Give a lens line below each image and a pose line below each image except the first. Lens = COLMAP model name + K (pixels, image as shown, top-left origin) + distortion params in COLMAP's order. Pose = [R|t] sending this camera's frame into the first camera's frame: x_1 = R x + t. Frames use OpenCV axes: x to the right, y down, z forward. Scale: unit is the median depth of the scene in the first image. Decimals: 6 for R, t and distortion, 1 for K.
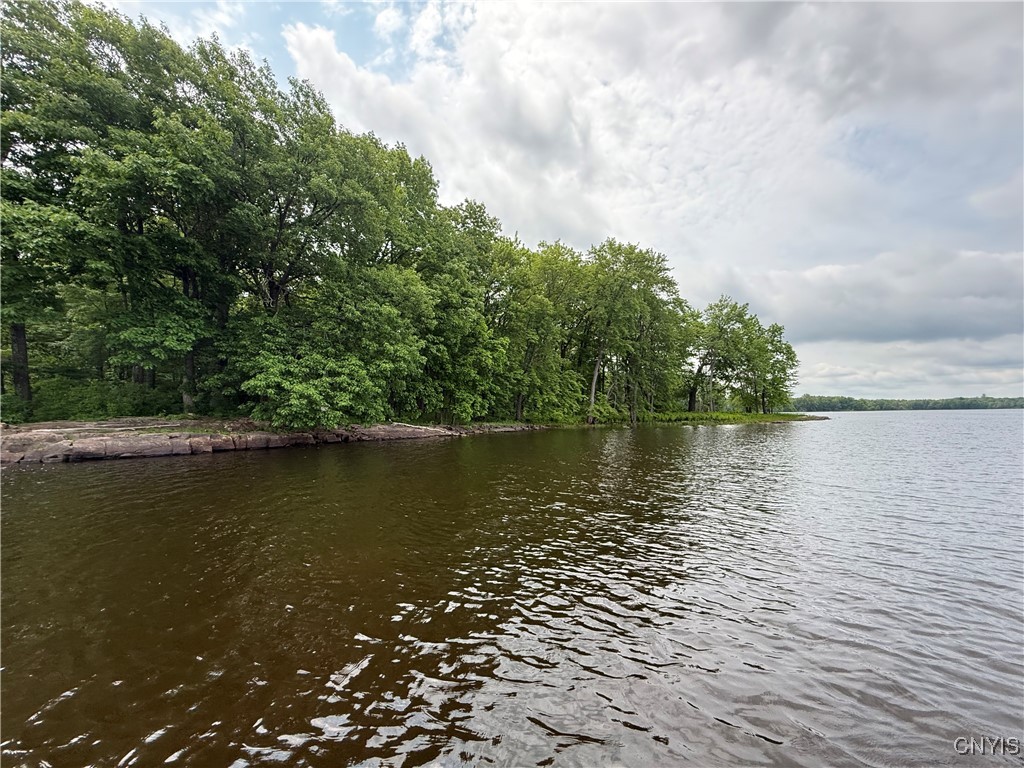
lens RADIAL K [[406.2, 0, 509.0], [0, 406.2, 398.3], [0, 0, 1]] dist [0.000364, 0.000103]
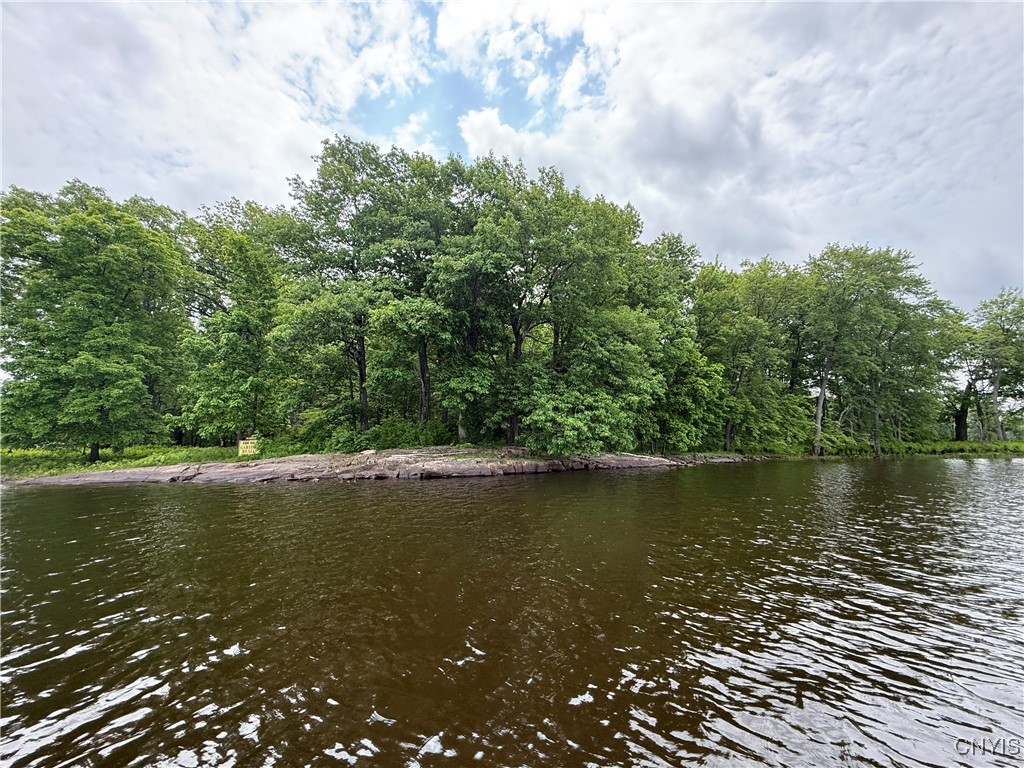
lens RADIAL K [[406.2, 0, 509.0], [0, 406.2, 398.3], [0, 0, 1]] dist [0.000364, 0.000103]
pose [[0.929452, -0.041906, -0.366555, -0.088171], [0.014908, 0.996983, -0.076178, -0.001602], [0.368641, 0.065339, 0.927273, -0.053319]]
